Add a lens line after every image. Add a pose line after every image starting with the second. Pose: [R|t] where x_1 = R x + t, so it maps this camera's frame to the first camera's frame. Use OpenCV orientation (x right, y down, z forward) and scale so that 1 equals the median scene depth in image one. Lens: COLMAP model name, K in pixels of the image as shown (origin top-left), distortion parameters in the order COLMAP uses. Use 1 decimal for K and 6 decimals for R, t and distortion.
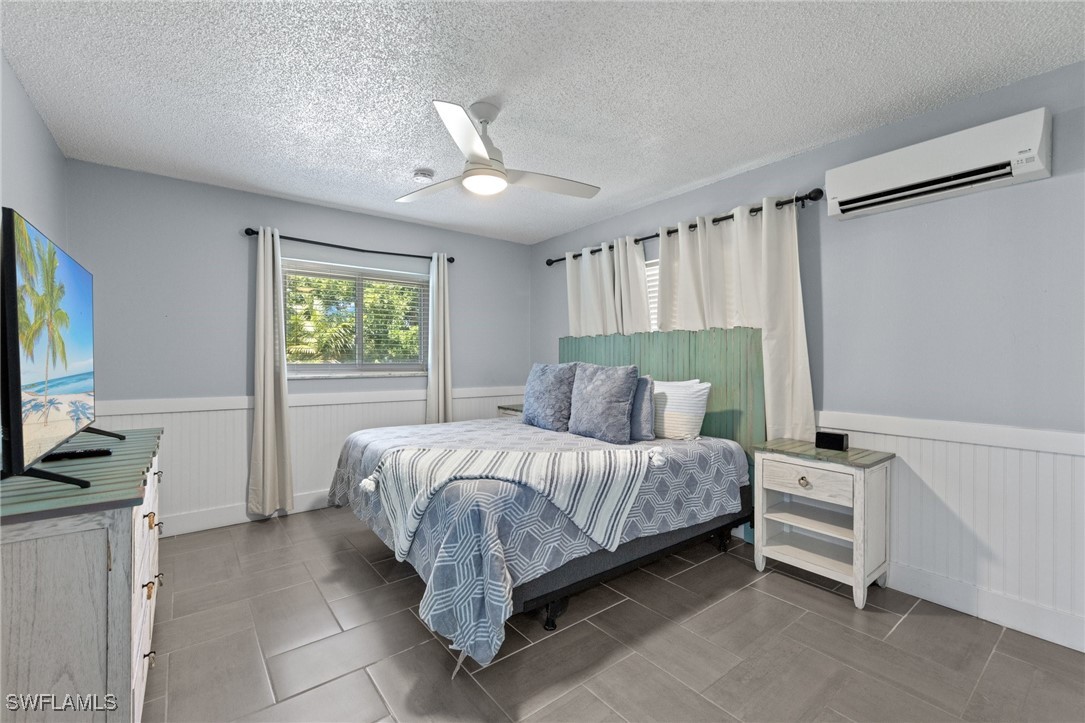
lens RADIAL K [[468.5, 0, 543.8], [0, 468.5, 358.2], [0, 0, 1]] dist [0.000296, -0.001155]
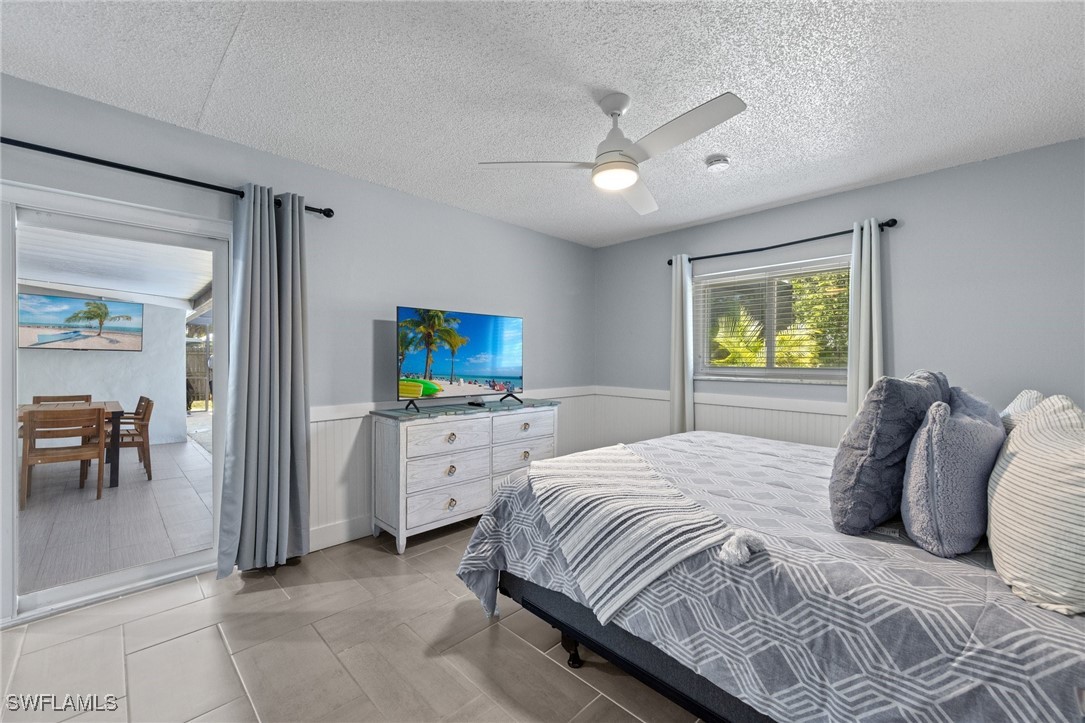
lens RADIAL K [[431.3, 0, 542.6], [0, 431.3, 363.2], [0, 0, 1]] dist [-0.001866, -0.000062]
pose [[0.123428, 0.005261, -0.992340, 0.741337], [0.002544, 0.999981, 0.005618, -0.002994], [0.992350, -0.003218, 0.123412, 0.755098]]
